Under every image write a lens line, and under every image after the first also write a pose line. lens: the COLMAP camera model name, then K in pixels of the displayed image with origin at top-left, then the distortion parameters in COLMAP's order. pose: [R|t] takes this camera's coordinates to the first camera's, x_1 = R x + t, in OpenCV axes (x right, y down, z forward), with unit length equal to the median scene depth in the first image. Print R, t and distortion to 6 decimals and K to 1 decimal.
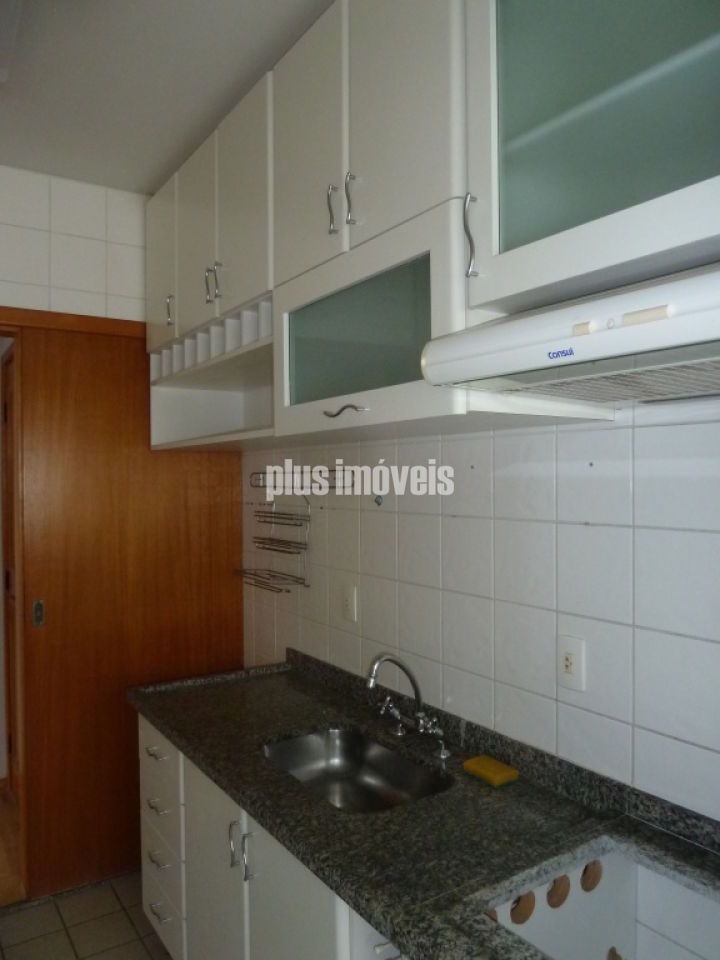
lens RADIAL K [[725.7, 0, 373.5], [0, 725.7, 491.2], [0, 0, 1]] dist [-0.030633, 0.006062]
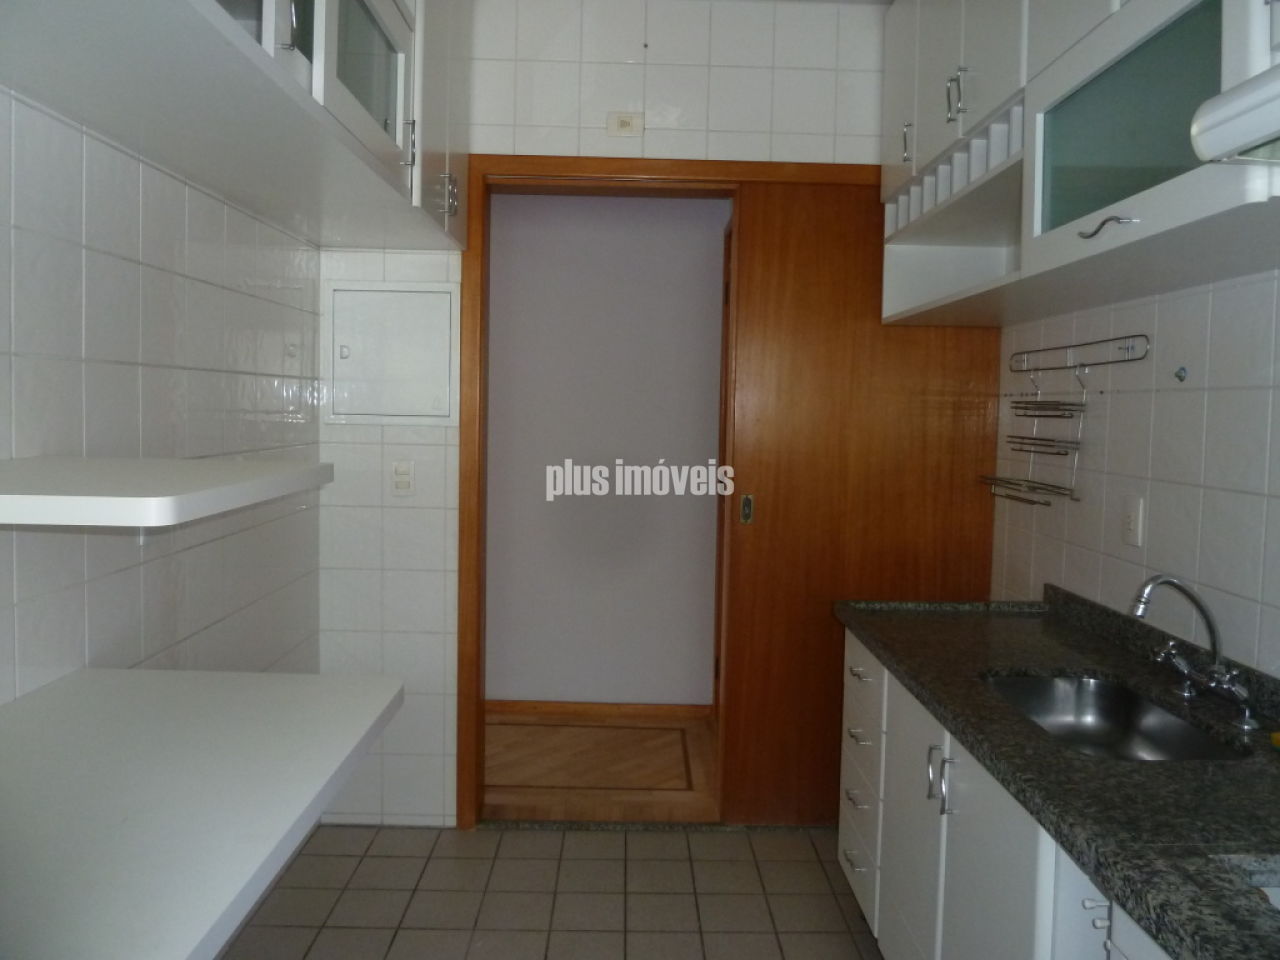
lens RADIAL K [[967.5, 0, 642.2], [0, 967.5, 471.5], [0, 0, 1]] dist [-0.030633, 0.006062]
pose [[0.837191, 0.053501, -0.544288, 0.090218], [-0.030813, 0.998237, 0.050728, 0.085304], [0.546042, -0.025698, 0.837364, -0.078336]]
